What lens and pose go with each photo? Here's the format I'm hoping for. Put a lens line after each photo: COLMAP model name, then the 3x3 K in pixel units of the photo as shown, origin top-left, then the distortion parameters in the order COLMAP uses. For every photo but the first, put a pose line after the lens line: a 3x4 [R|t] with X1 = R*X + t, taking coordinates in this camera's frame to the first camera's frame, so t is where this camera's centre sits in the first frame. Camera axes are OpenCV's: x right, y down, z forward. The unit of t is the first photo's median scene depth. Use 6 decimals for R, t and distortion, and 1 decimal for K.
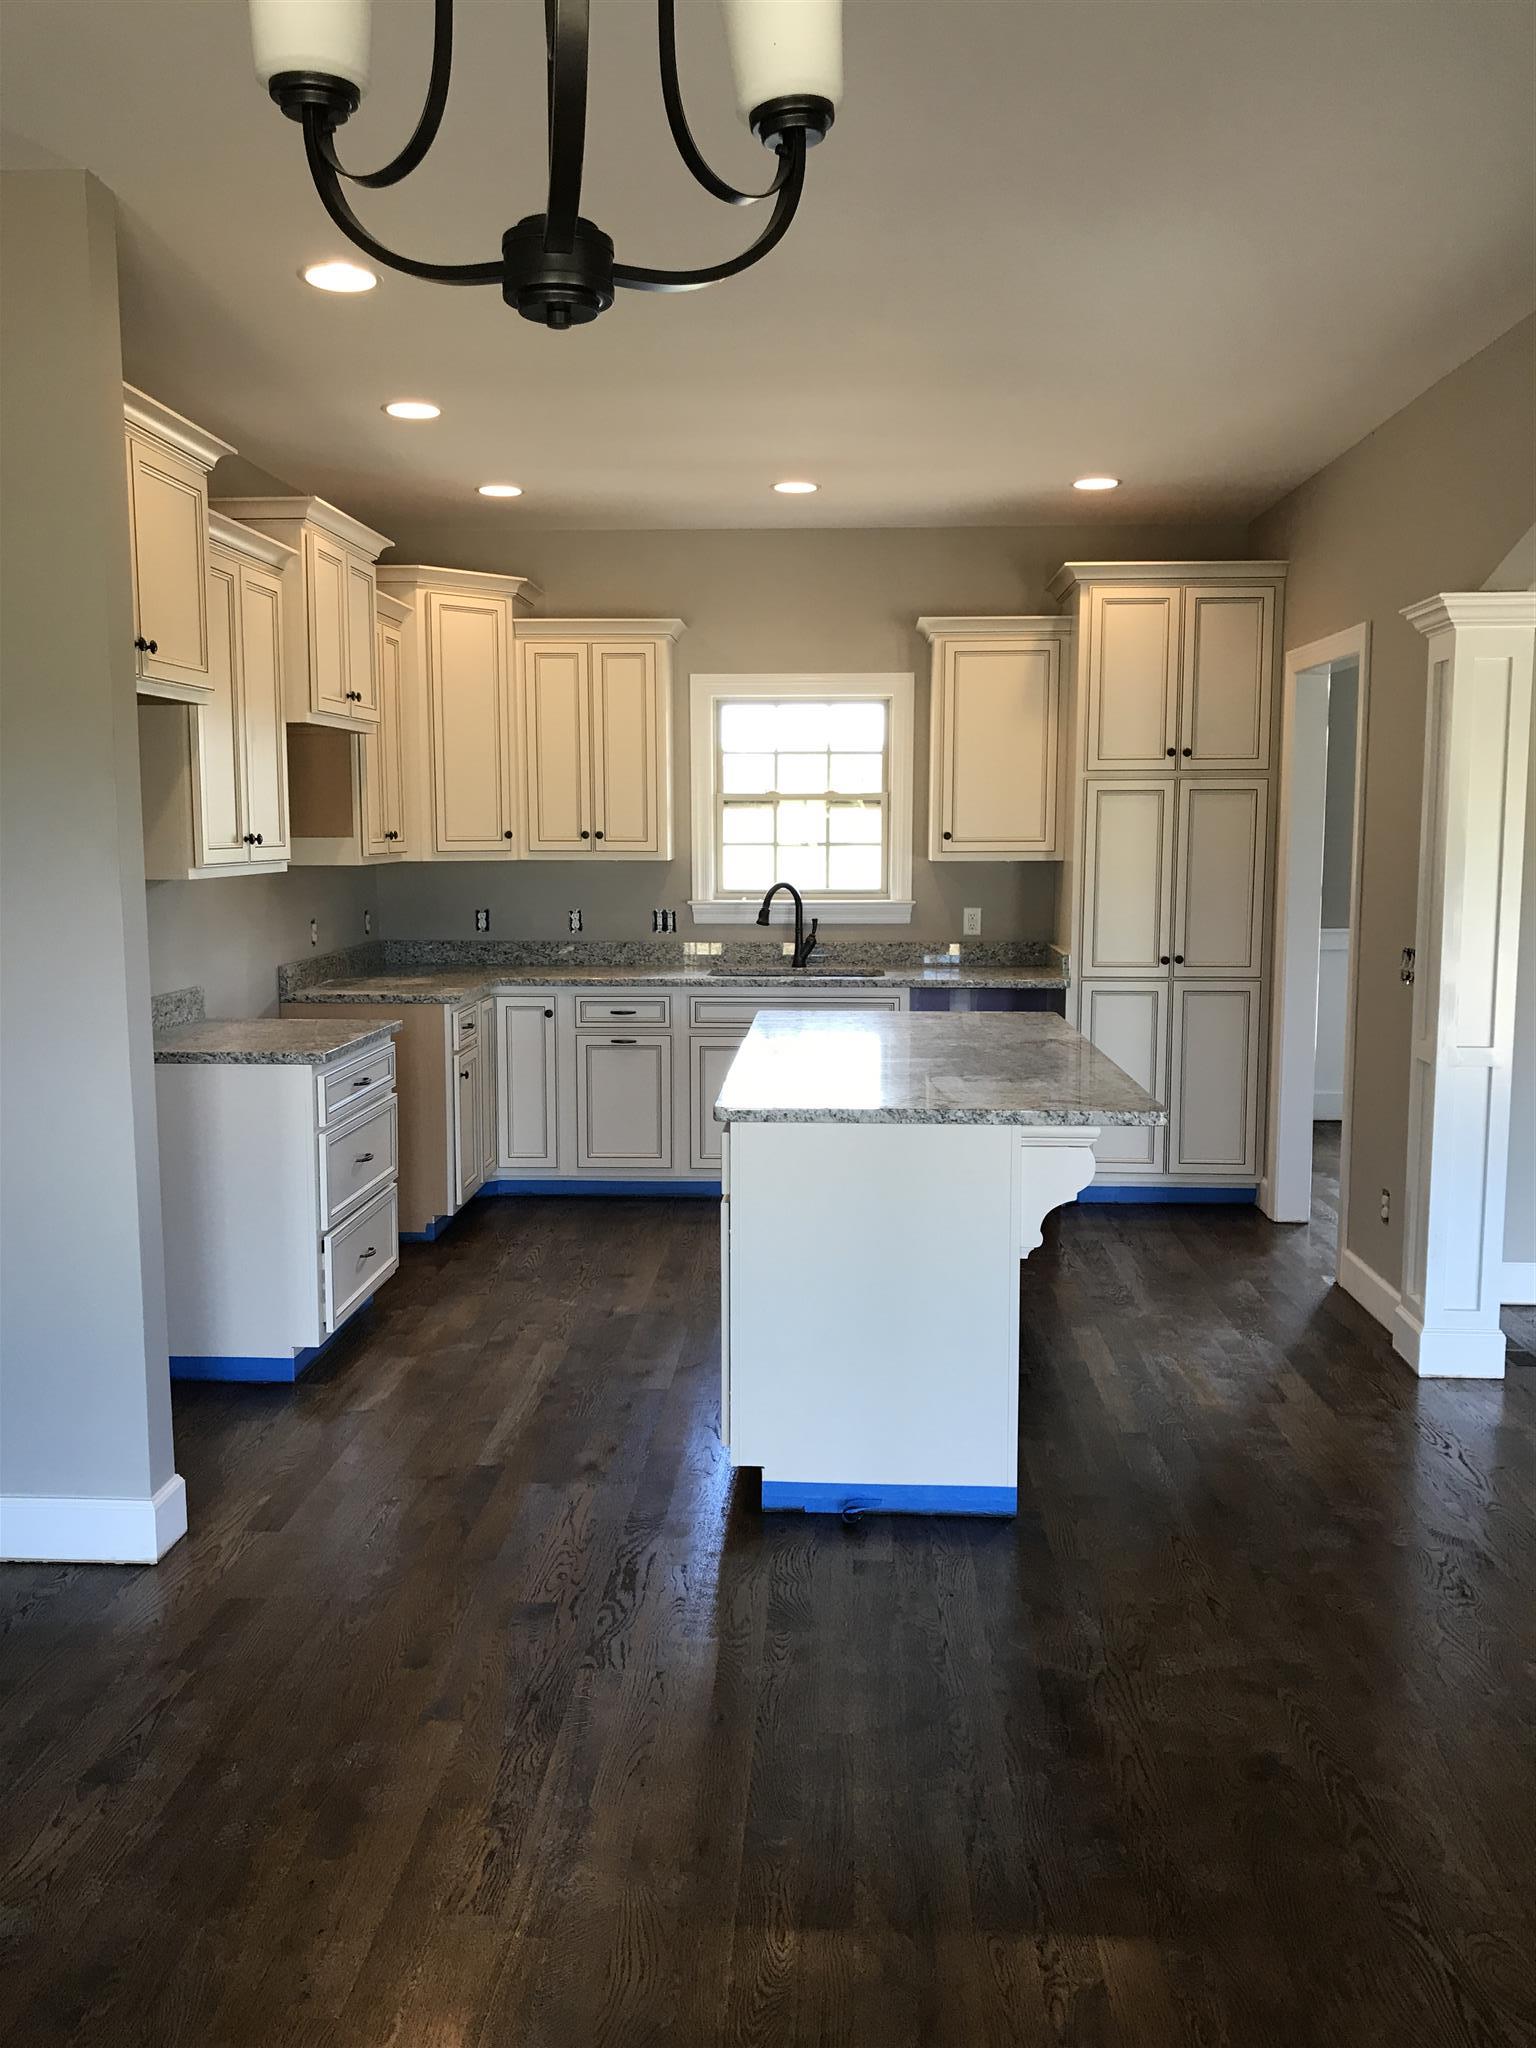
lens RADIAL K [[1684.7, 0, 757.7], [0, 1684.7, 1023.4], [0, 0, 1]] dist [0.070845, -0.097152]
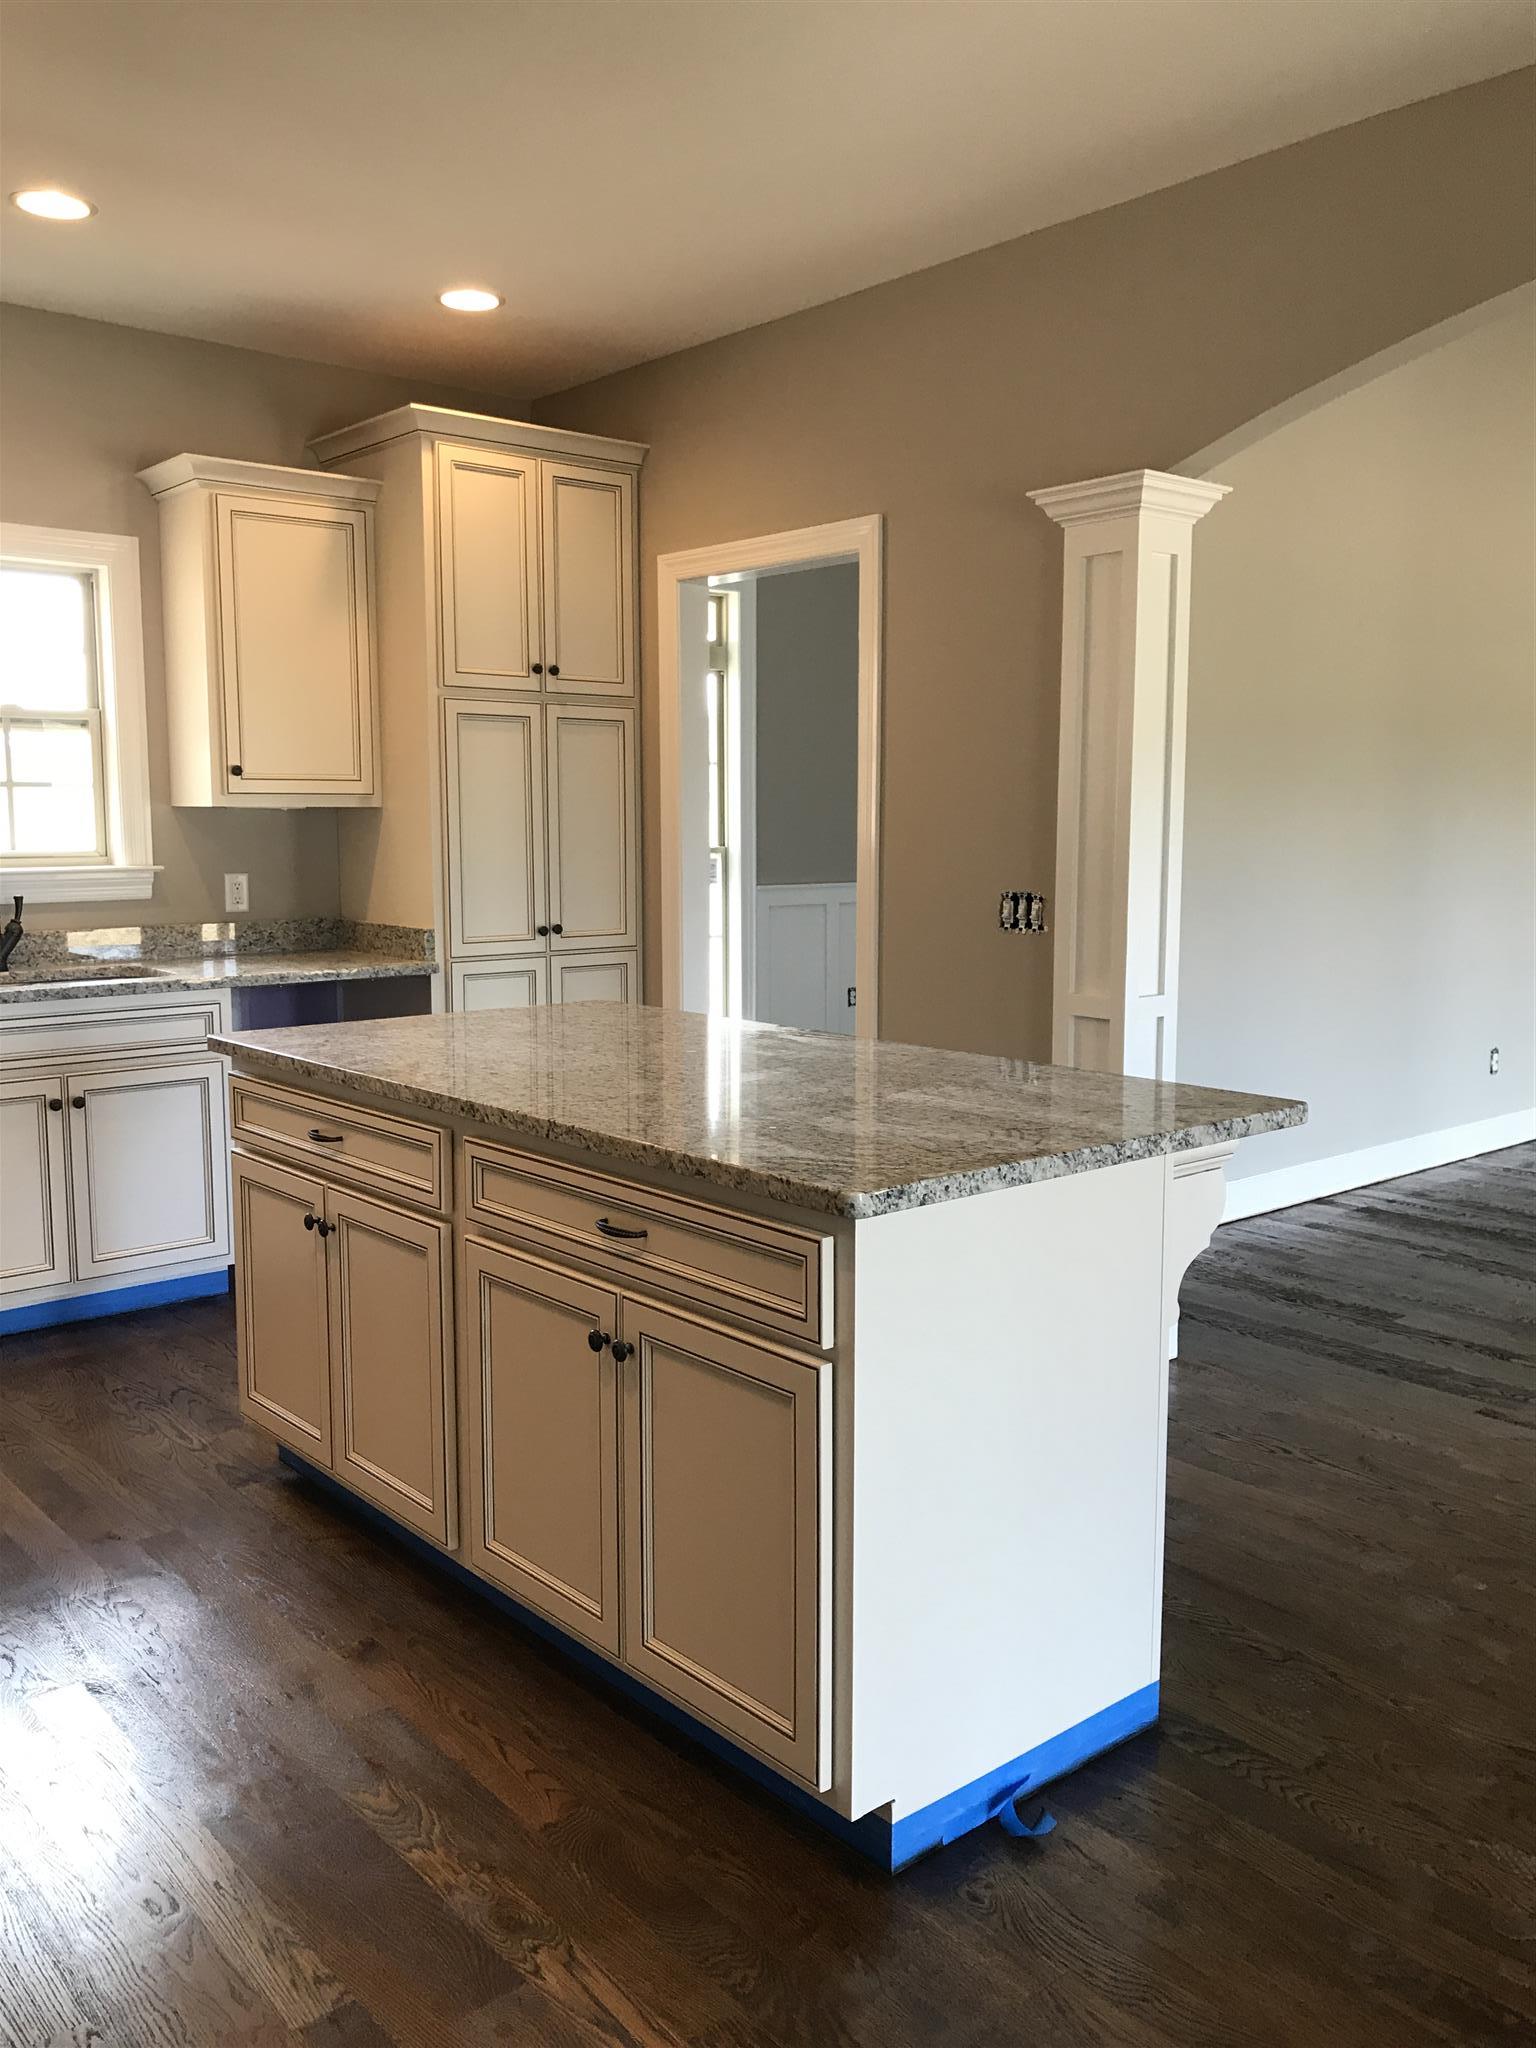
lens RADIAL K [[1684.7, 0, 764.5], [0, 1684.7, 1028.4], [0, 0, 1]] dist [0.070845, -0.097152]
pose [[0.727610, -0.087653, 0.680368, -0.230609], [0.081133, 0.995838, 0.041529, -0.015842], [-0.681177, 0.024983, 0.731693, 0.344185]]
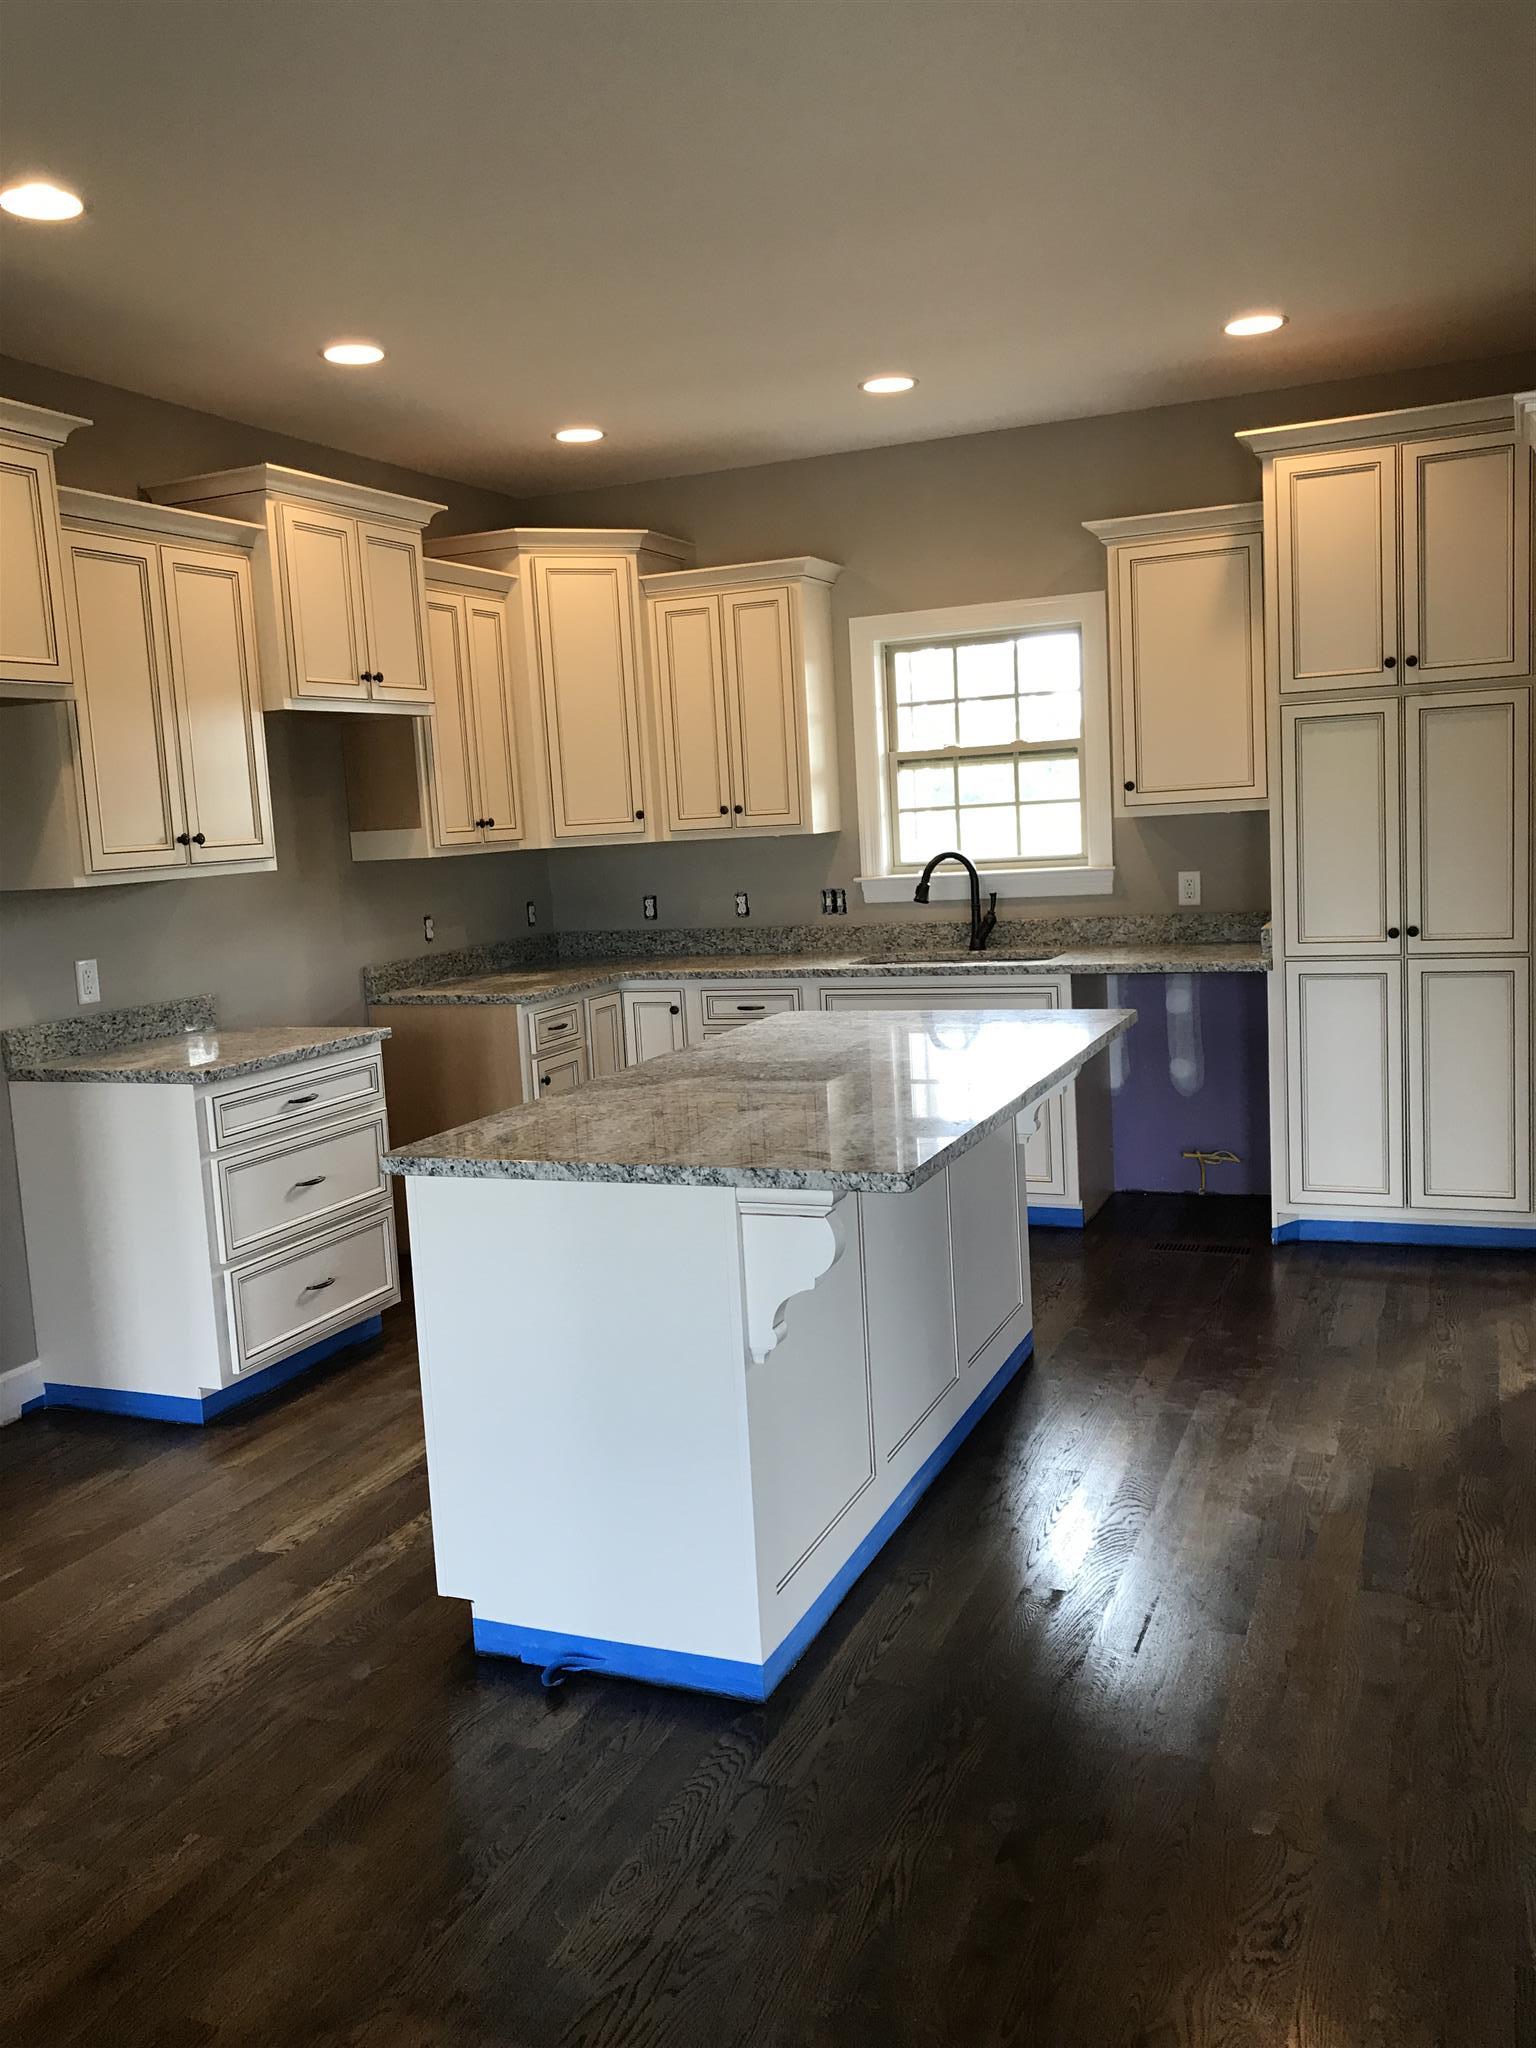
lens RADIAL K [[1684.7, 0, 753.8], [0, 1684.7, 1016.0], [0, 0, 1]] dist [0.070845, -0.097152]
pose [[0.937394, -0.010319, -0.348119, 0.236601], [0.015647, 0.999799, 0.012497, -0.013452], [0.347920, -0.017162, 0.937367, 0.169722]]
